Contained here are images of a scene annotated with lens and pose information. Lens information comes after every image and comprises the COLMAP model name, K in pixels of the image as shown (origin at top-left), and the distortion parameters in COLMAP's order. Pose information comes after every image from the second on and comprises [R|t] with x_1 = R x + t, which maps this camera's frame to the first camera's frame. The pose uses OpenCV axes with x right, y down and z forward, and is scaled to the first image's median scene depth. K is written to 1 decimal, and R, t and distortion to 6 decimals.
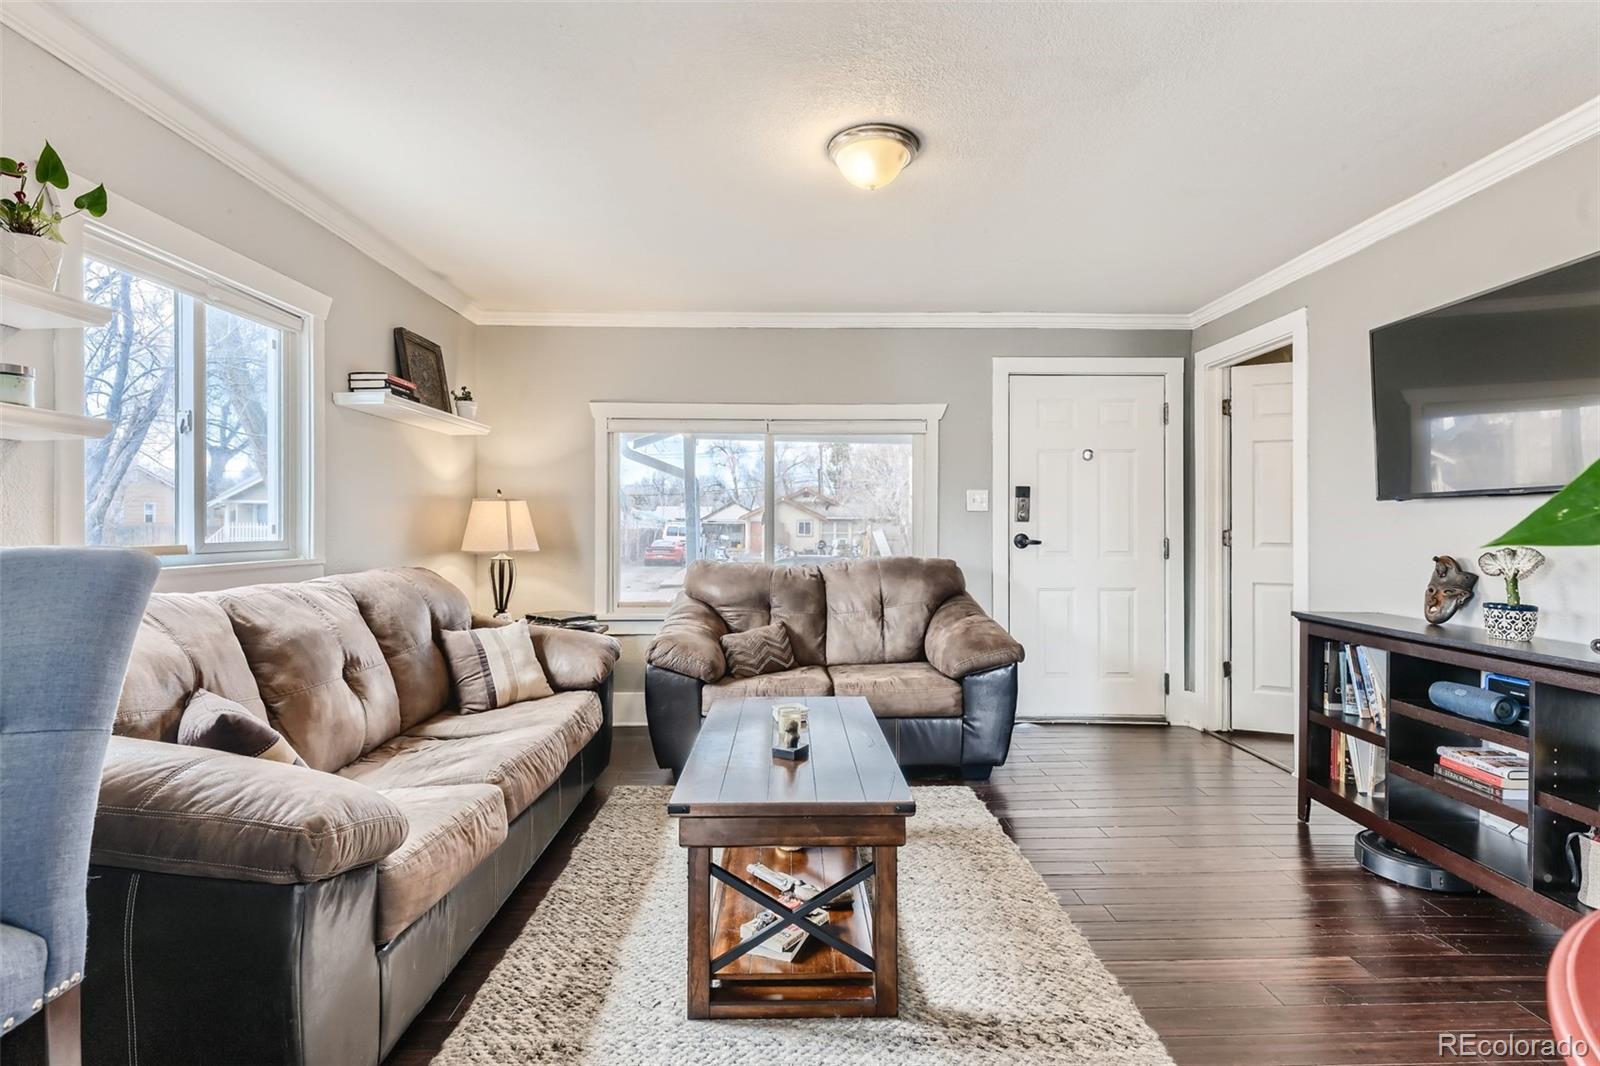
lens RADIAL K [[722.6, 0, 798.1], [0, 722.6, 526.8], [0, 0, 1]] dist [-0.000405, -0.000077]
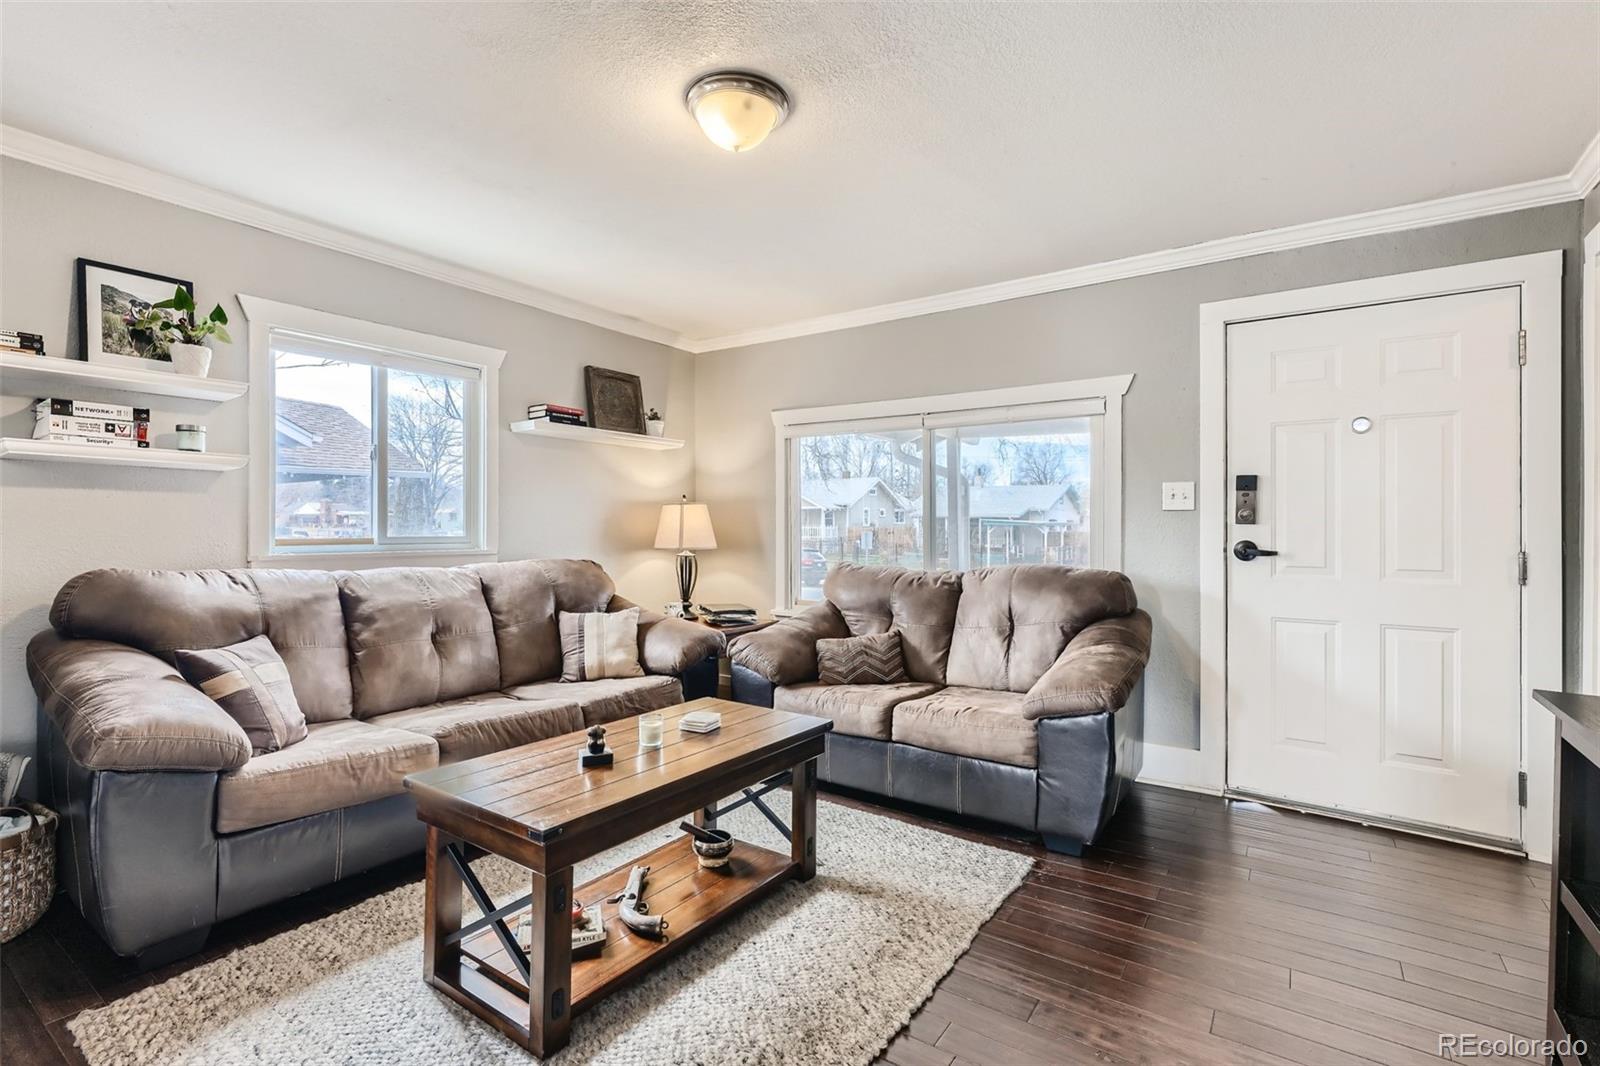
lens RADIAL K [[700.6, 0, 812.1], [0, 700.6, 531.3], [0, 0, 1]] dist [0.000509, -0.000146]
pose [[0.826742, 0.008131, -0.562522, 0.395304], [-0.006680, 0.999967, 0.004637, -0.000146], [0.562541, -0.000076, 0.826769, 0.197774]]
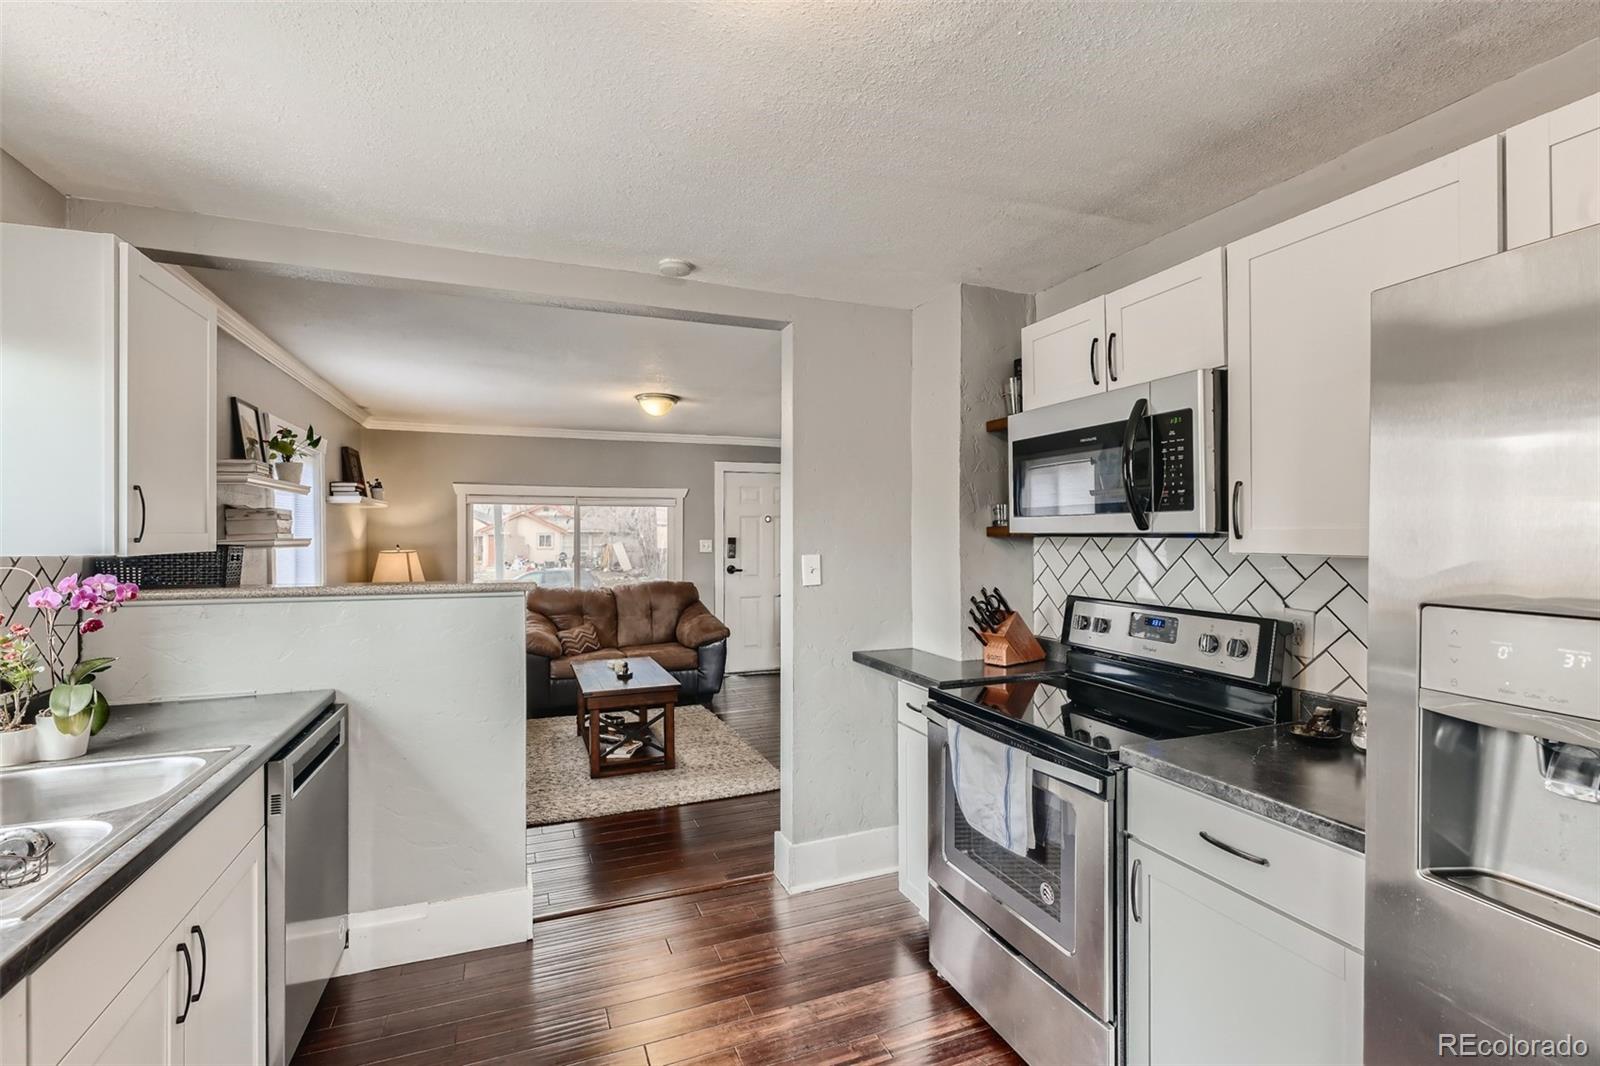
lens RADIAL K [[722.6, 0, 798.1], [0, 722.6, 526.8], [0, 0, 1]] dist [-0.000405, -0.000077]
pose [[0.933697, 0.000800, 0.358063, -0.176494], [0.001748, 0.999975, -0.006791, -0.079530], [-0.358059, 0.006966, 0.933673, -0.744159]]
